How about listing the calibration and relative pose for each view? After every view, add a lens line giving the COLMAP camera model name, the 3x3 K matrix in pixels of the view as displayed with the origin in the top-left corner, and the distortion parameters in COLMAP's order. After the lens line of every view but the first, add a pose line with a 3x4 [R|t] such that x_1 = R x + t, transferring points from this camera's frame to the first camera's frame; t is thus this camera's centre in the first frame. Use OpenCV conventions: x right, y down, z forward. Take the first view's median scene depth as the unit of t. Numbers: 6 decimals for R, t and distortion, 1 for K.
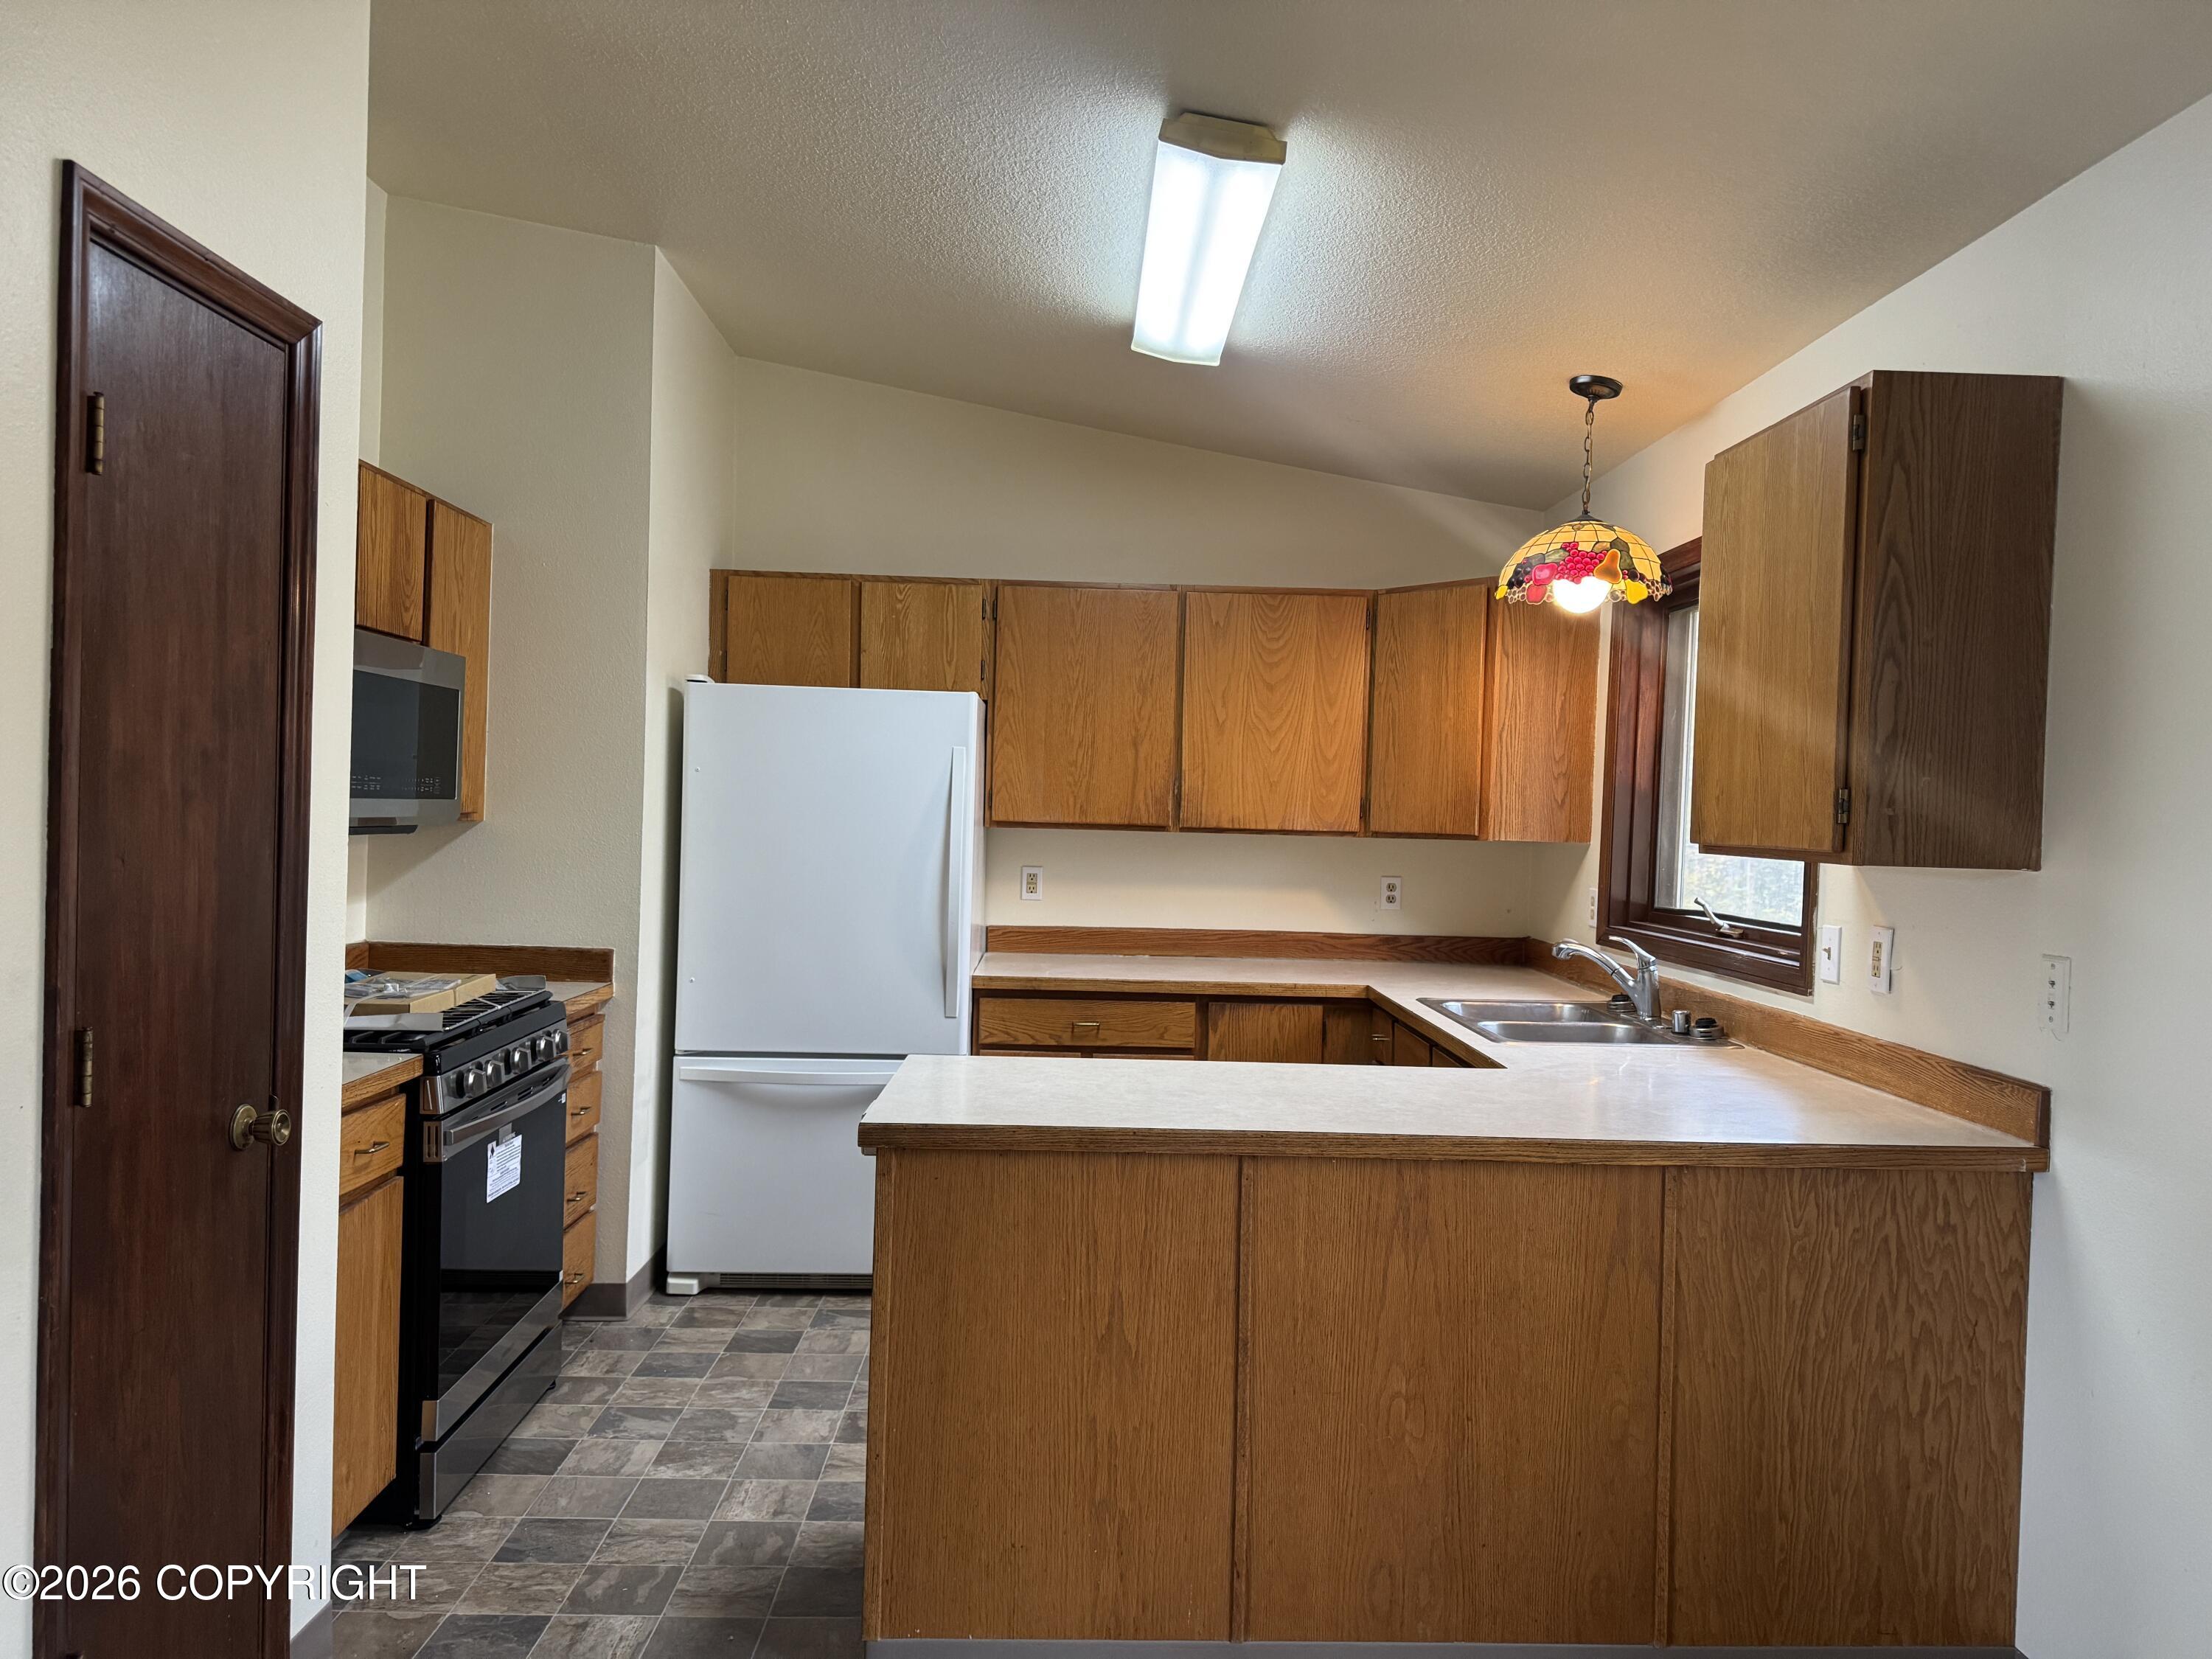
lens RADIAL K [[1534.1, 0, 1108.7], [0, 1534.1, 831.8], [0, 0, 1]] dist [0.002175, -0.000457]
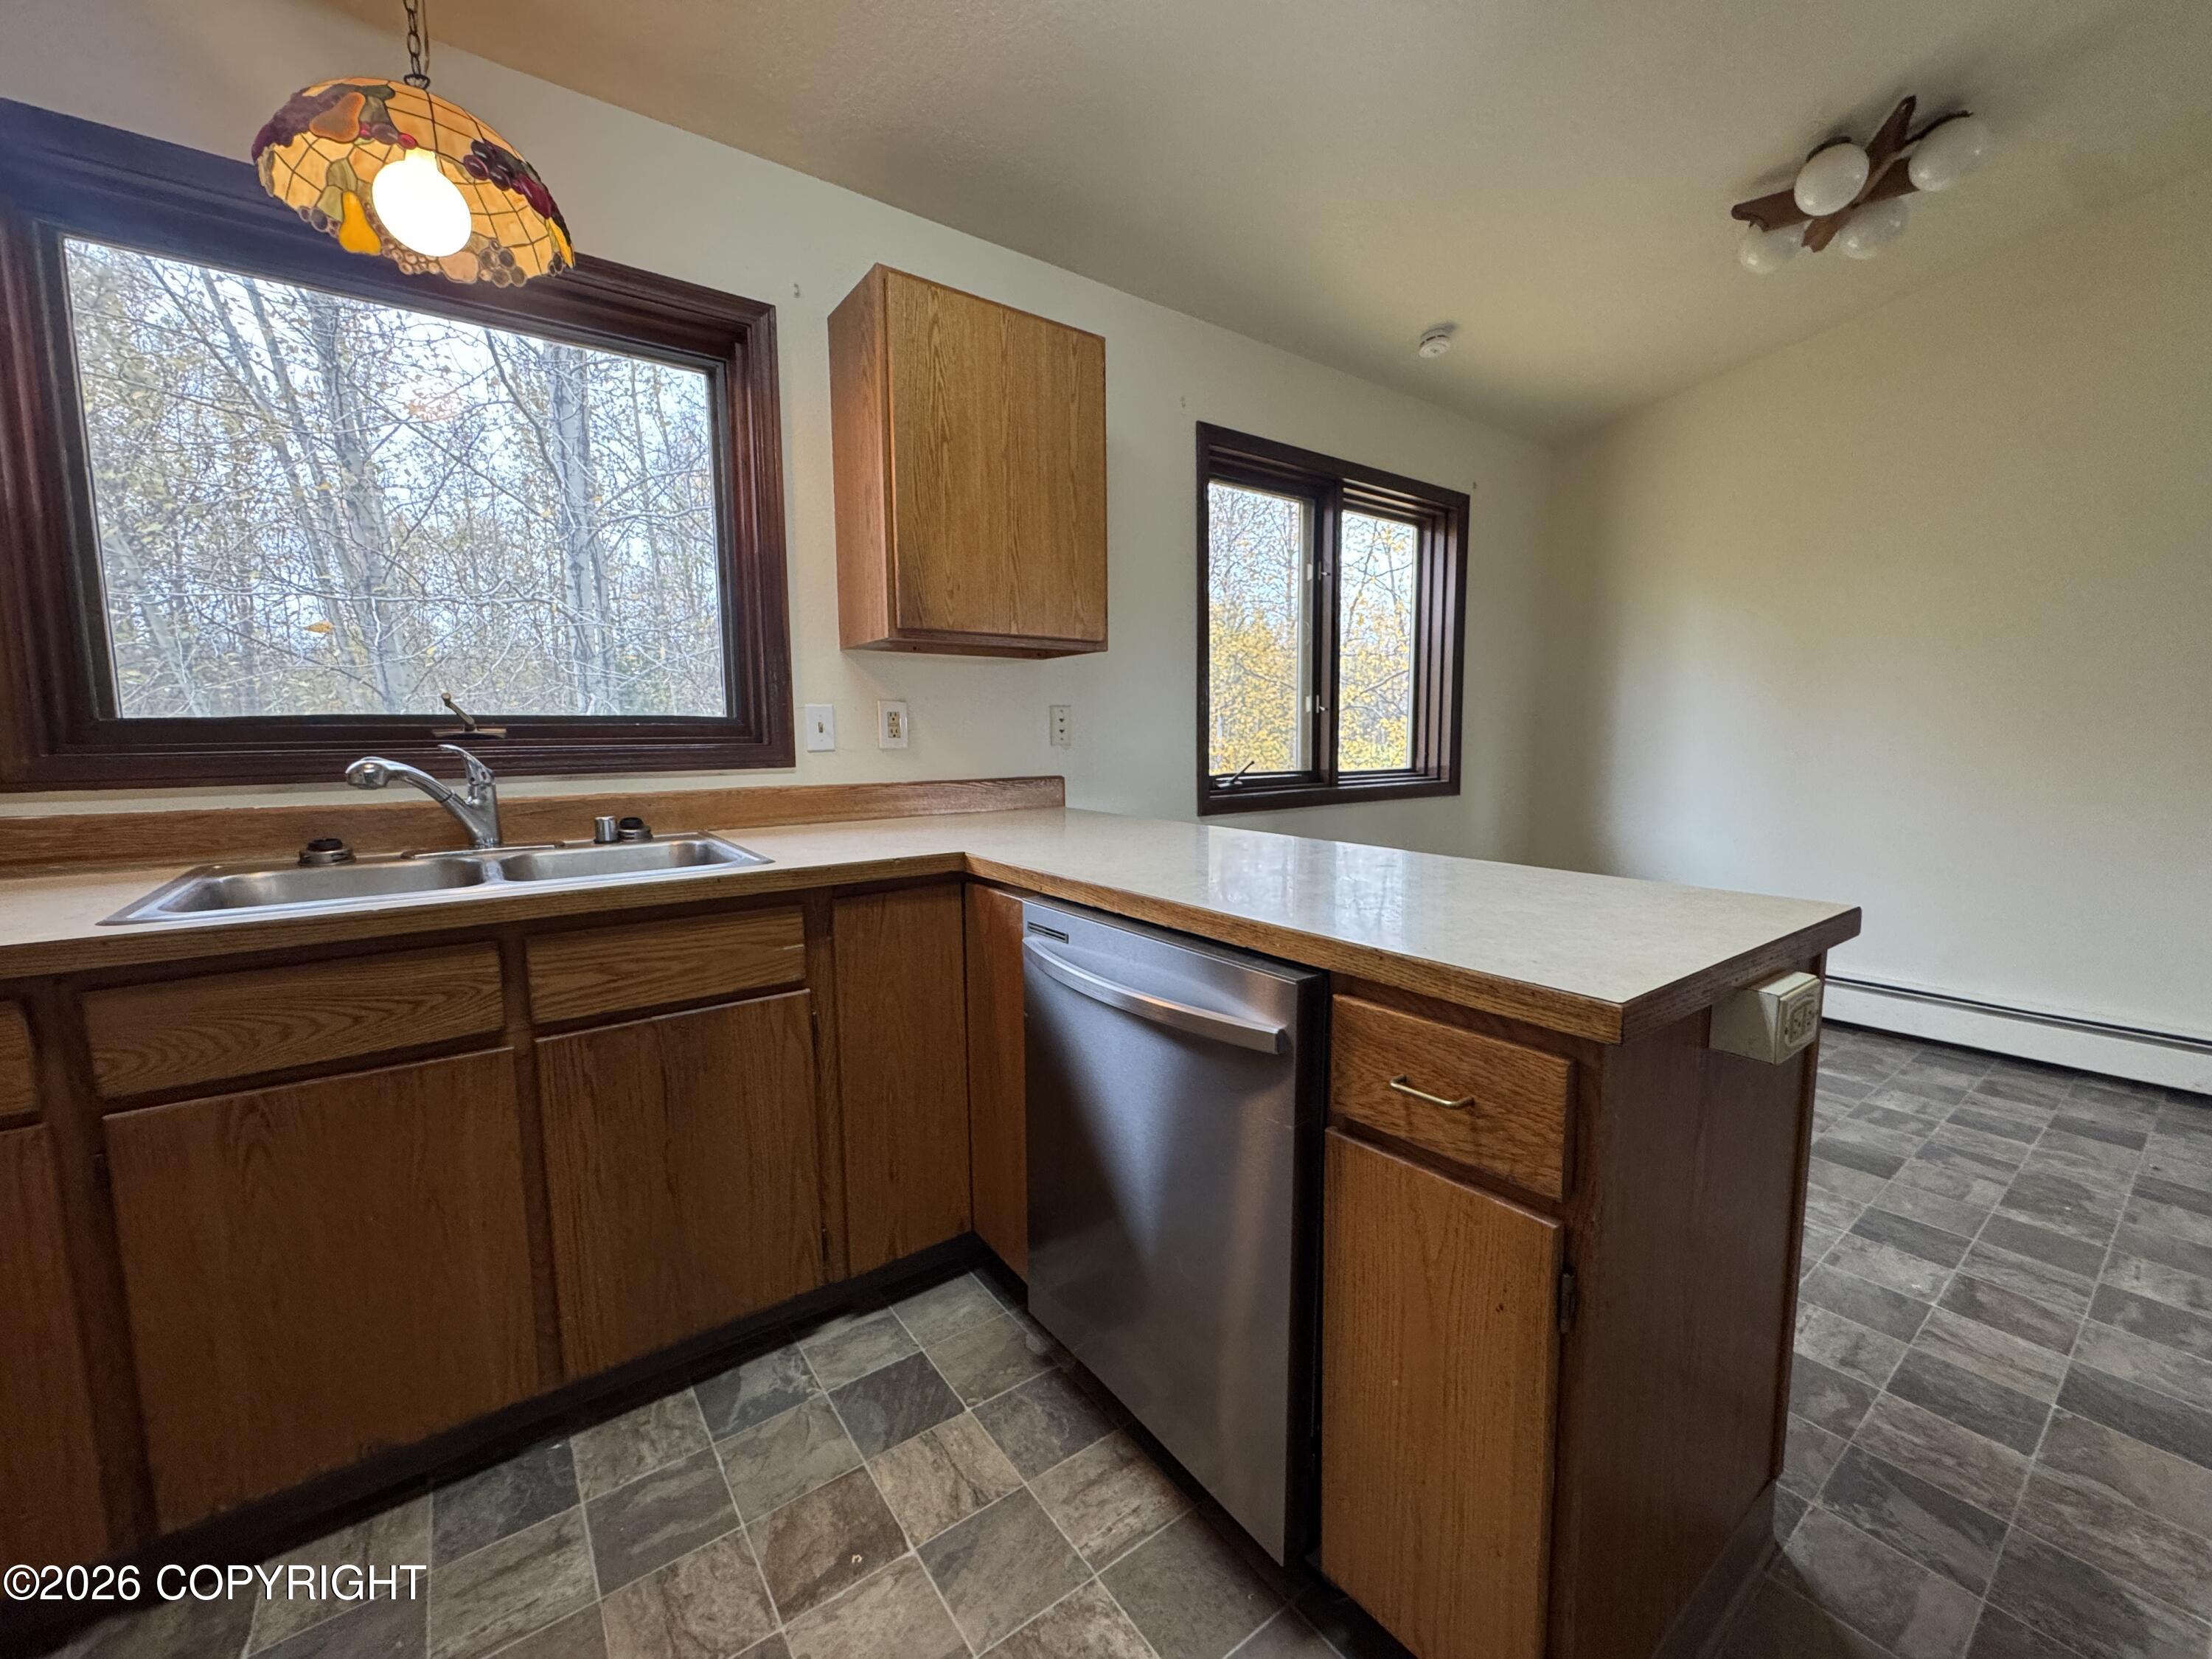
lens RADIAL K [[877.1, 0, 1116.3], [0, 877.1, 822.0], [0, 0, 1]] dist [-0.002493, -0.000410]
pose [[-0.586011, -0.106901, 0.803221, -0.161927], [0.002197, 0.991046, 0.133501, 0.042250], [-0.810300, 0.079998, -0.580529, 0.841554]]
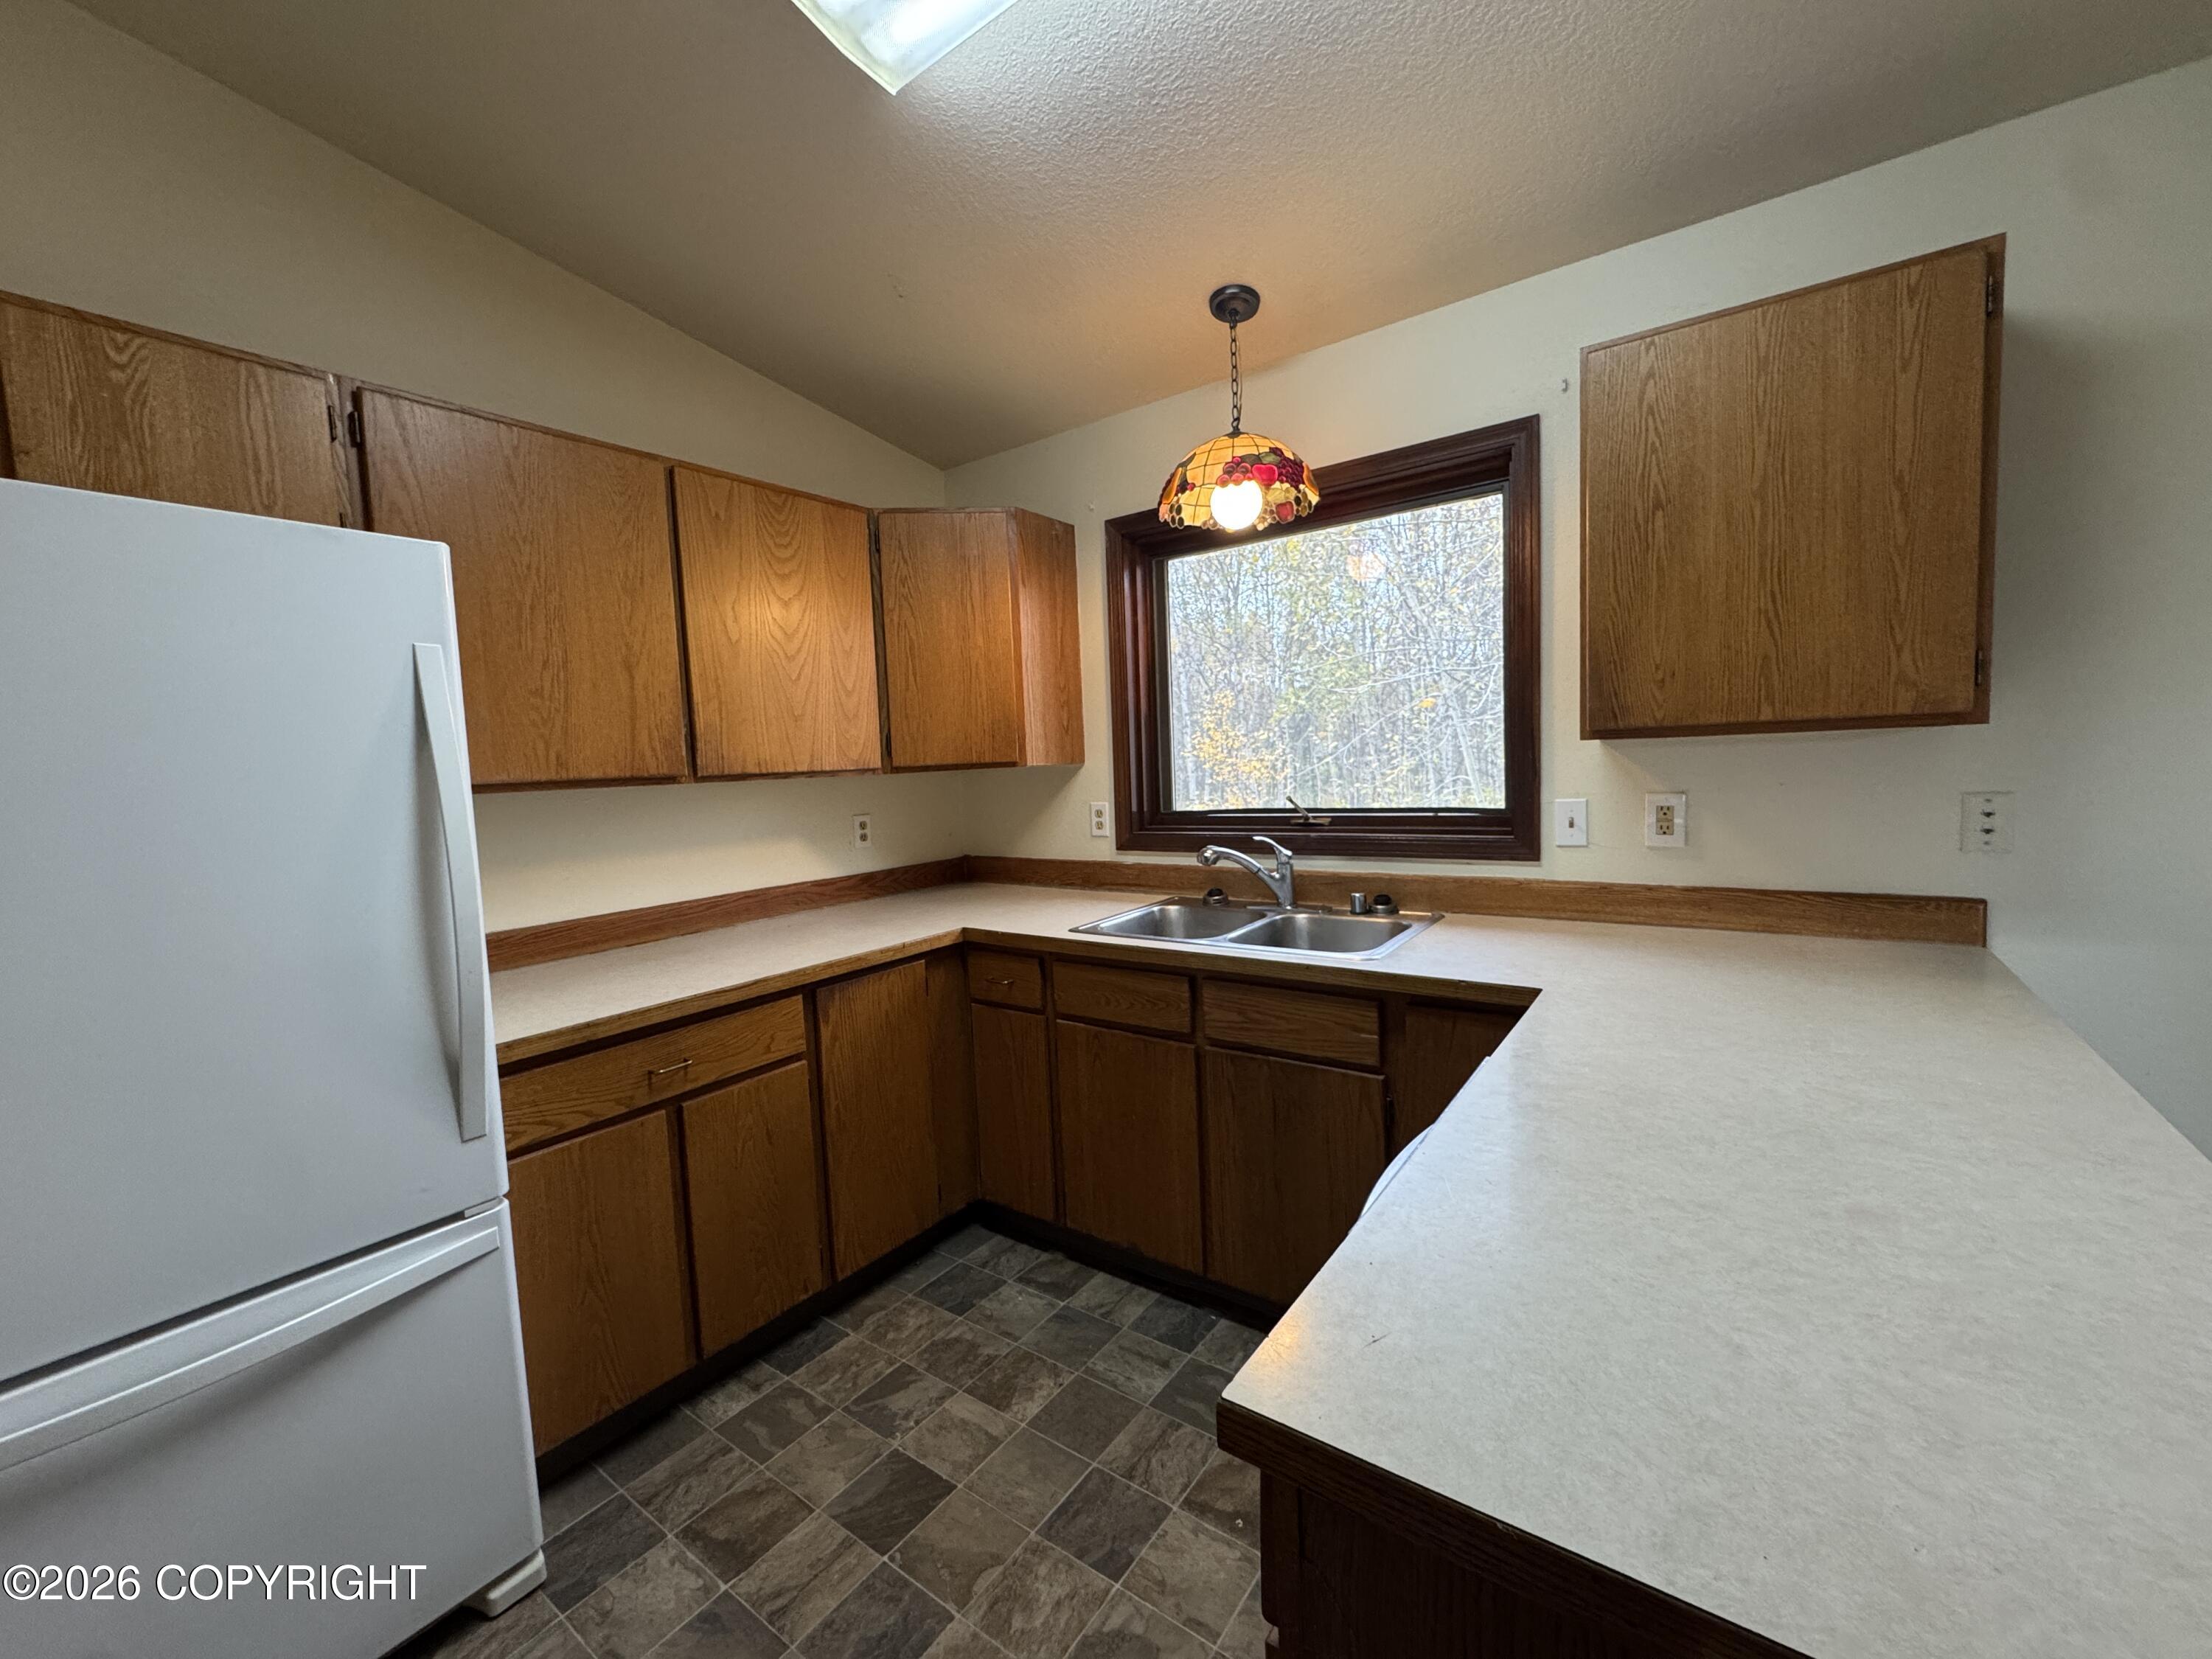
lens RADIAL K [[877.1, 0, 1097.0], [0, 877.1, 822.4], [0, 0, 1]] dist [-0.002493, -0.000410]
pose [[0.602032, -0.109239, 0.790964, -0.197742], [0.071545, 0.993993, 0.082824, -0.002163], [-0.795260, 0.006727, 0.606231, 0.607805]]
